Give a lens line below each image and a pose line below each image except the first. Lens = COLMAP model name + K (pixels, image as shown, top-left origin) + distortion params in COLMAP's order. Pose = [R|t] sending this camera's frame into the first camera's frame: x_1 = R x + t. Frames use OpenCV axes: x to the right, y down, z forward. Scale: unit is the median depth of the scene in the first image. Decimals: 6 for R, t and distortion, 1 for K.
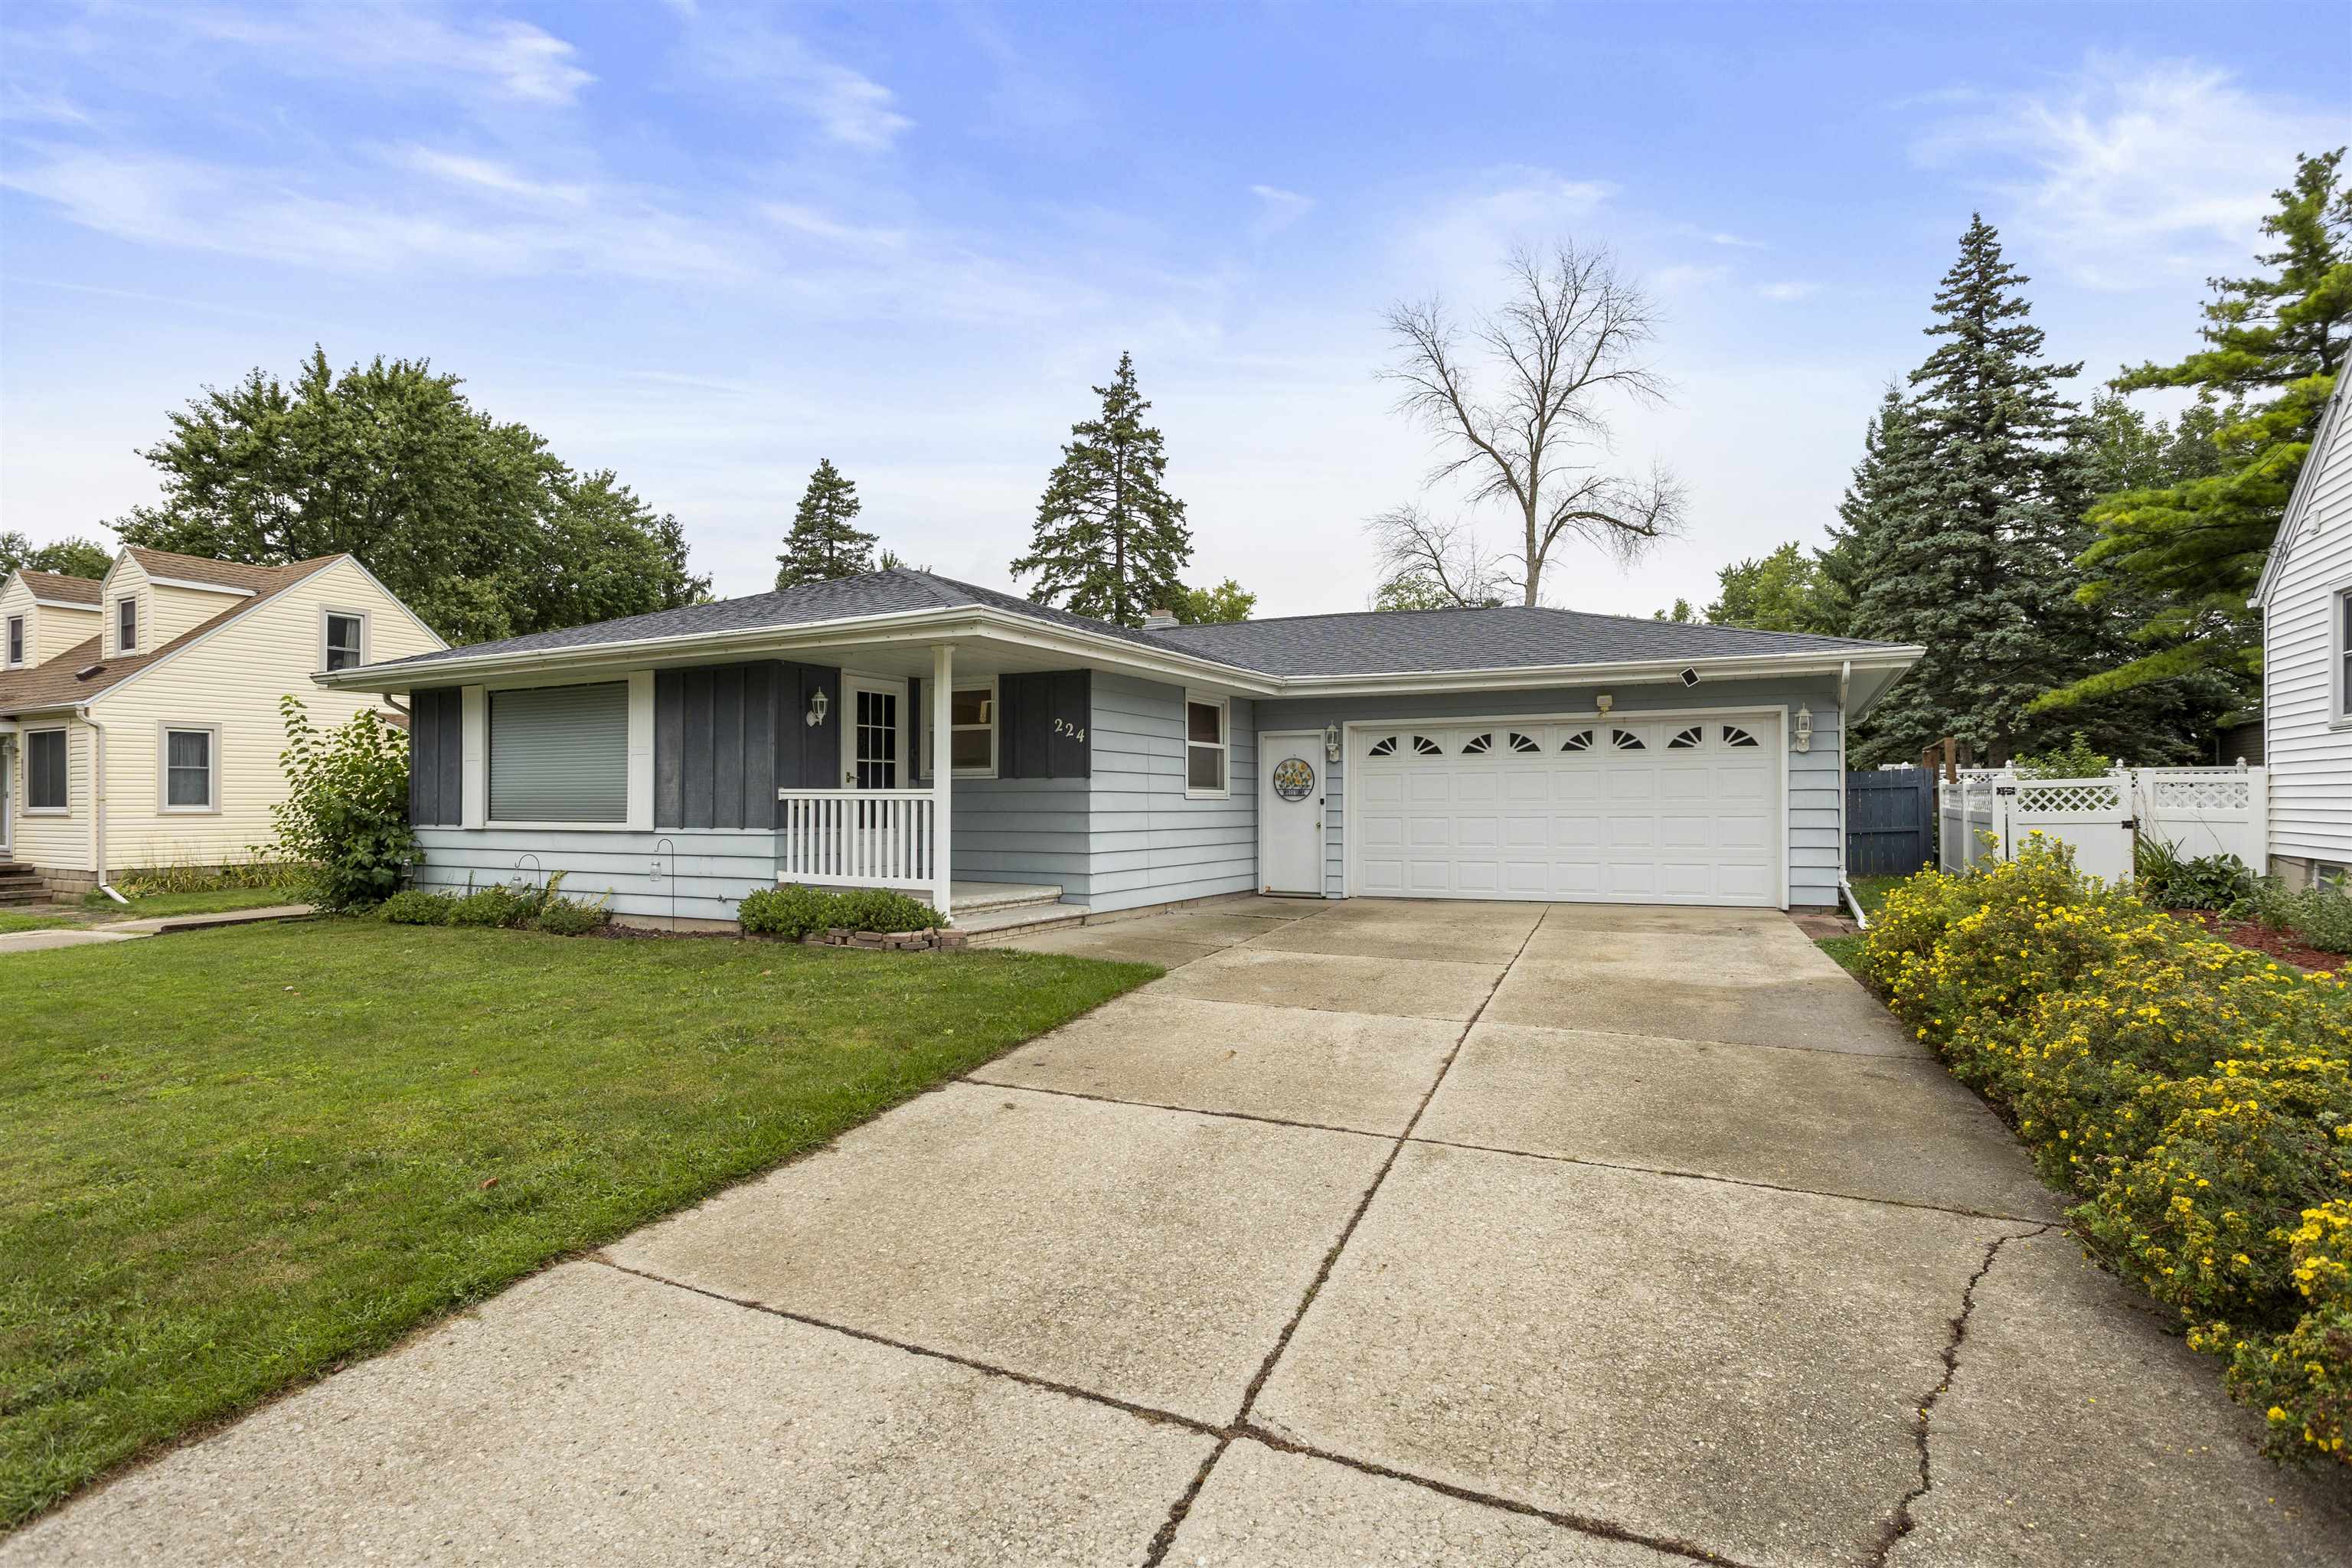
lens RADIAL K [[1191.9, 0, 1176.0], [0, 1191.9, 784.0], [0, 0, 1]] dist [-0.052081, 0.022061]
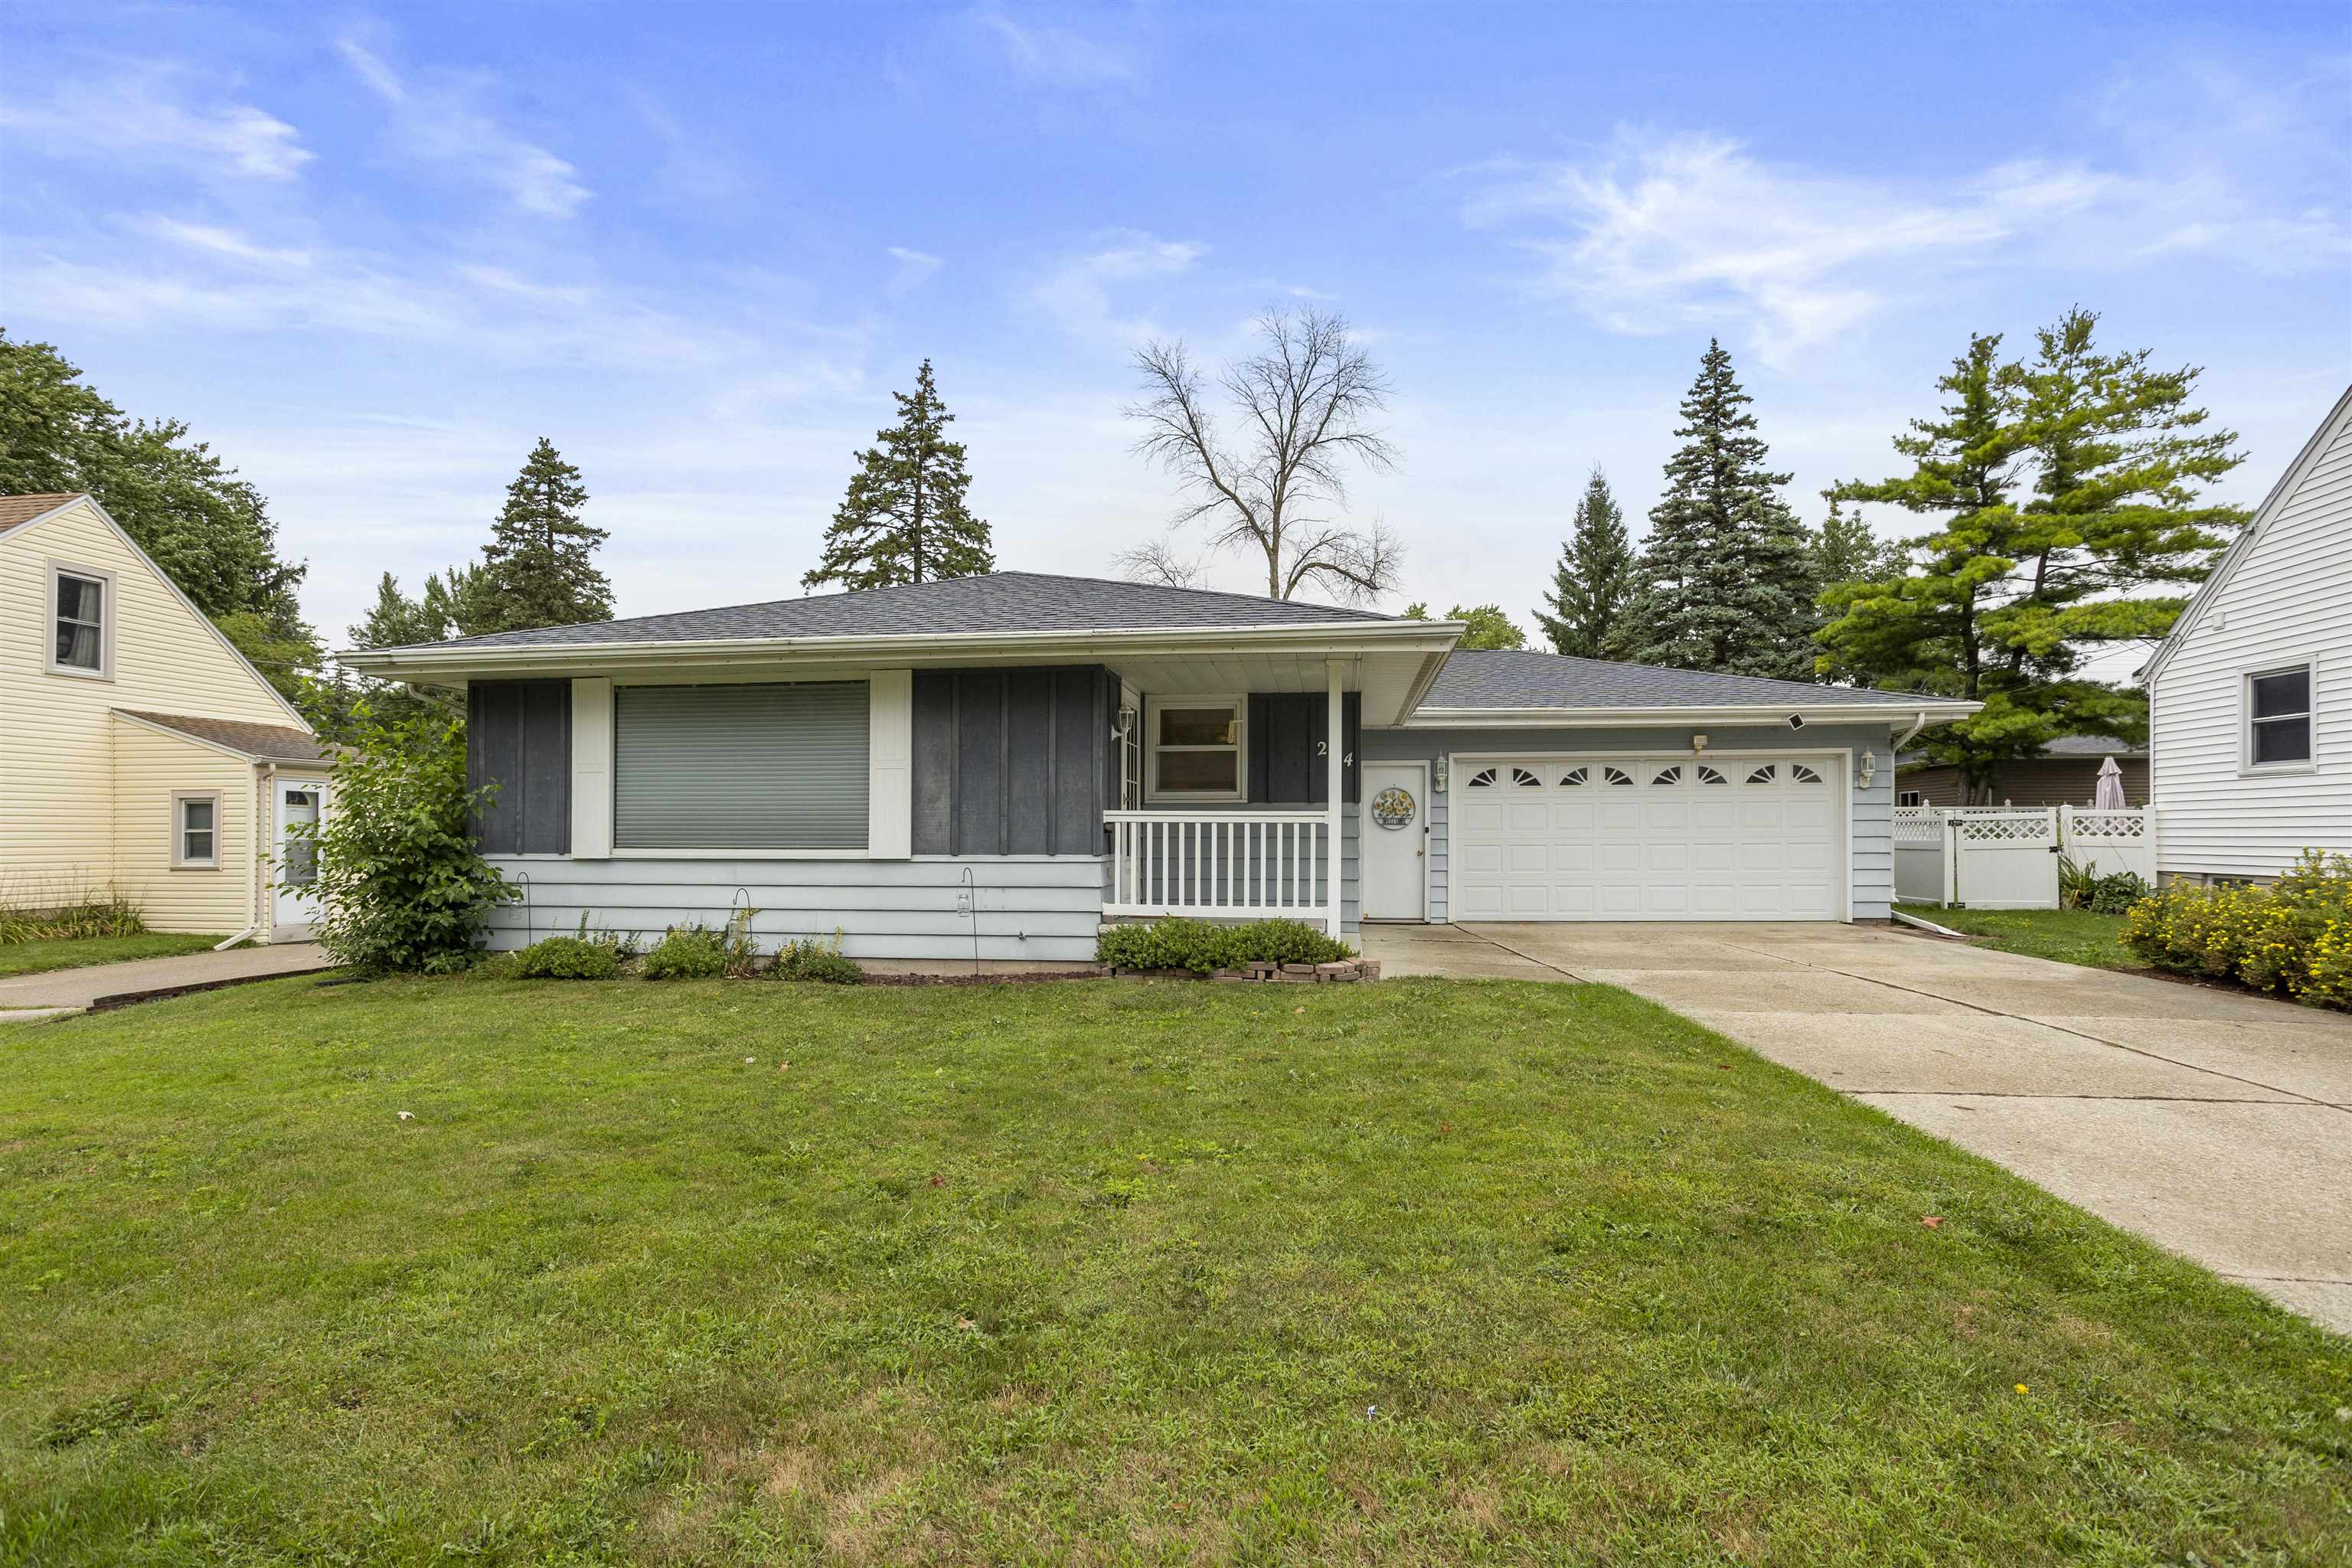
lens RADIAL K [[1204.4, 0, 1176.7], [0, 1204.4, 809.5], [0, 0, 1]] dist [-0.067582, 0.041024]
pose [[0.943154, 0.009713, 0.332214, -0.232008], [-0.006810, 0.999928, -0.009901, 0.004740], [-0.332286, 0.007076, 0.943152, 0.050217]]
